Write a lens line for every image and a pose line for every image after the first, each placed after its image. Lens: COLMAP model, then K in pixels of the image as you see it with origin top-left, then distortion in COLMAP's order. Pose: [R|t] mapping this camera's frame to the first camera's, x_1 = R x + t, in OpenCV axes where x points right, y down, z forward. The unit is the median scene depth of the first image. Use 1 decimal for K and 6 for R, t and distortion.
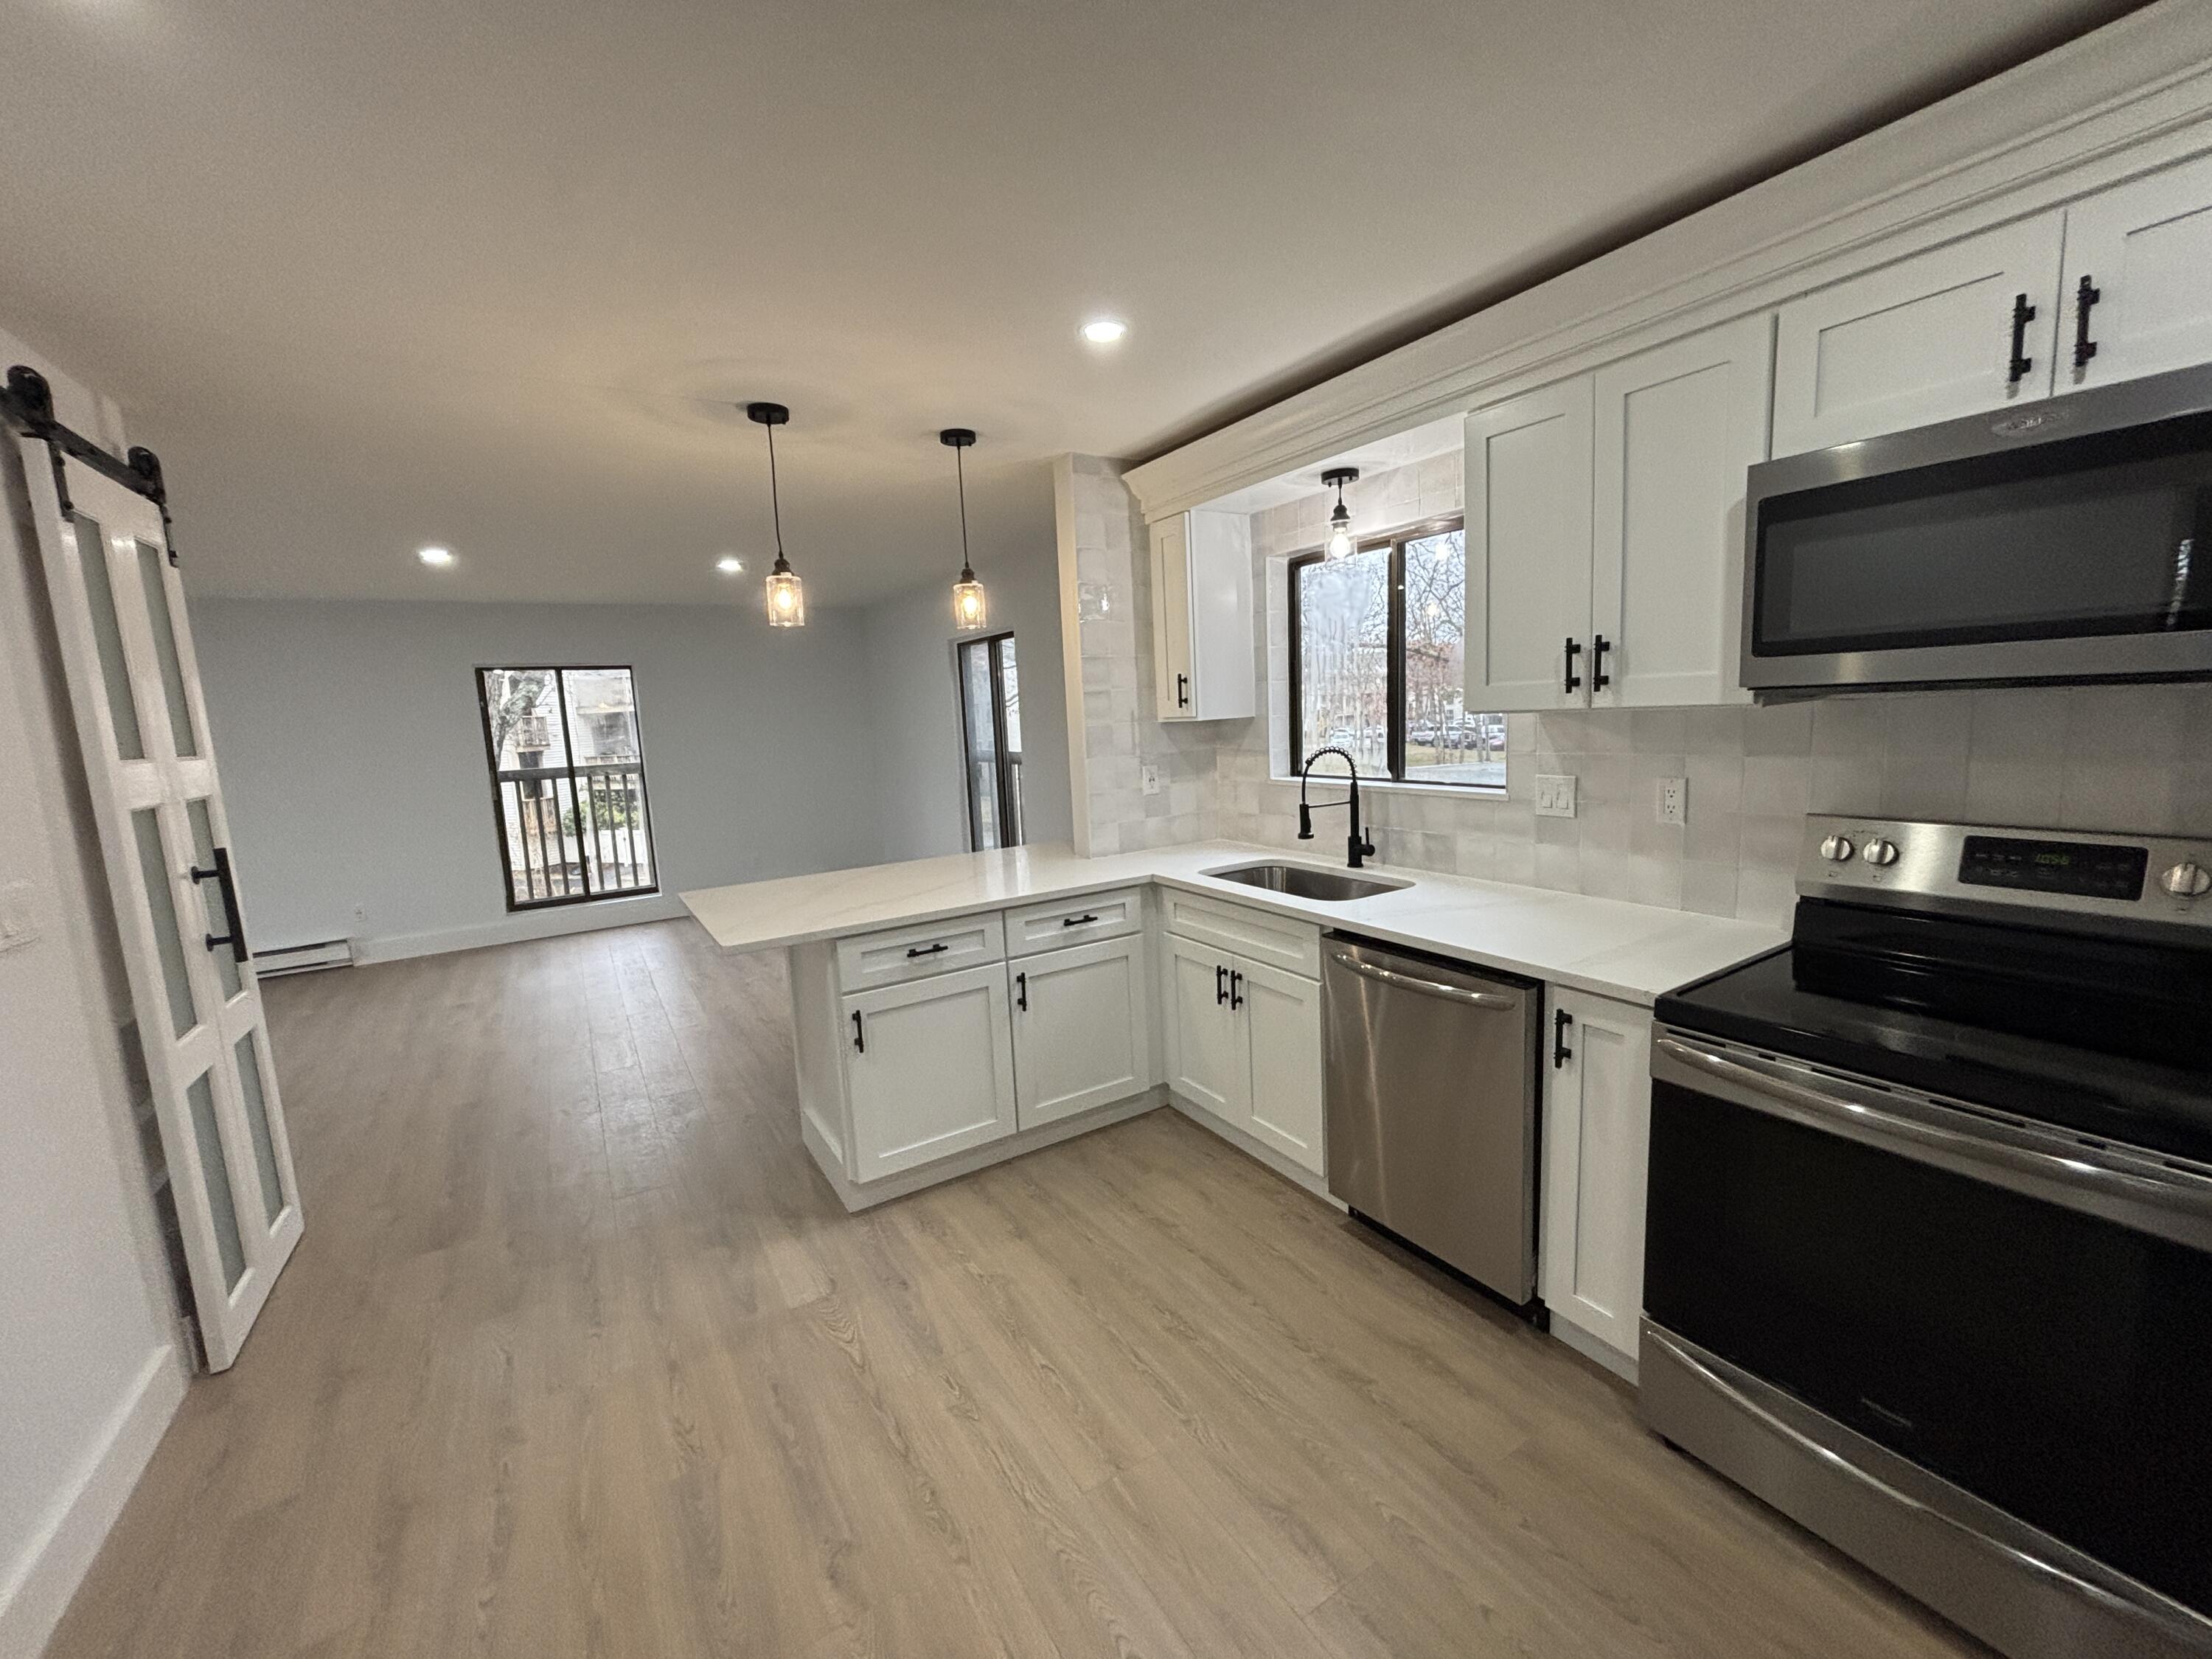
lens RADIAL K [[887.7, 0, 1096.4], [0, 887.7, 833.0], [0, 0, 1]] dist [0.002472, -0.000144]
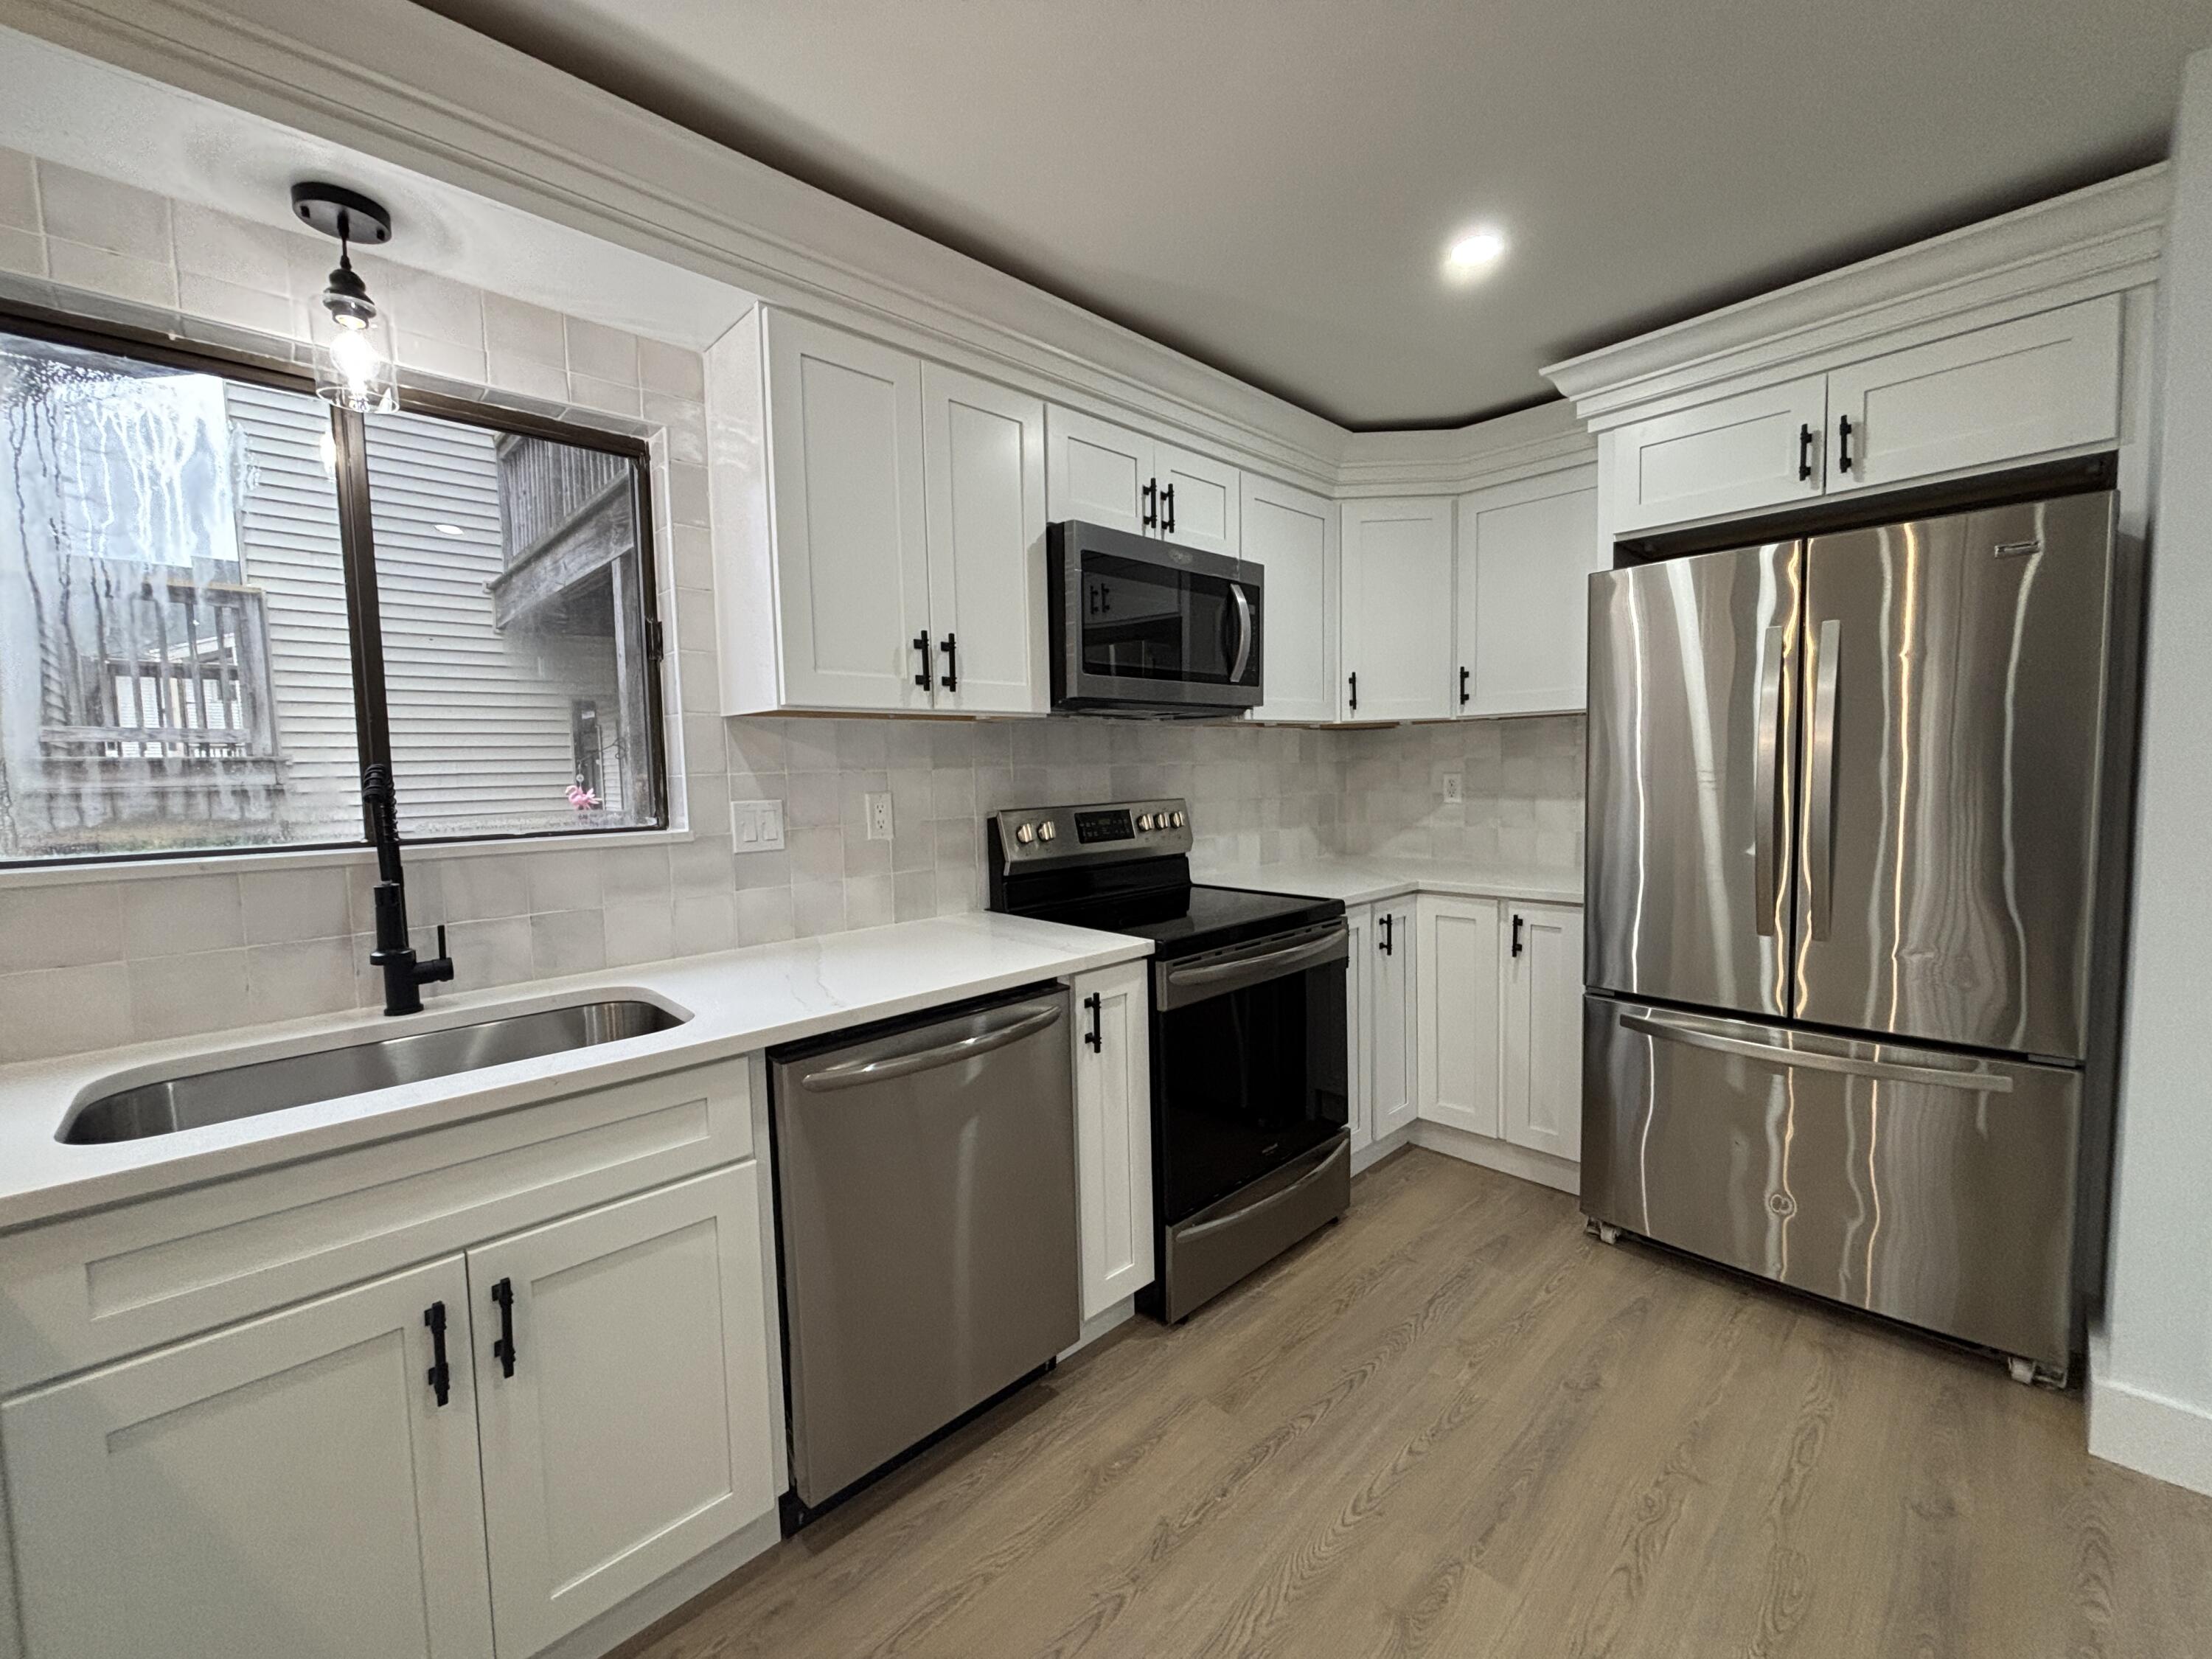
lens RADIAL K [[887.7, 0, 1102.2], [0, 887.7, 836.3], [0, 0, 1]] dist [0.002472, -0.000144]
pose [[-0.218570, -0.019612, 0.975624, -0.348436], [0.171263, 0.983508, 0.058139, -0.026913], [-0.960675, 0.179796, -0.211606, 0.900726]]
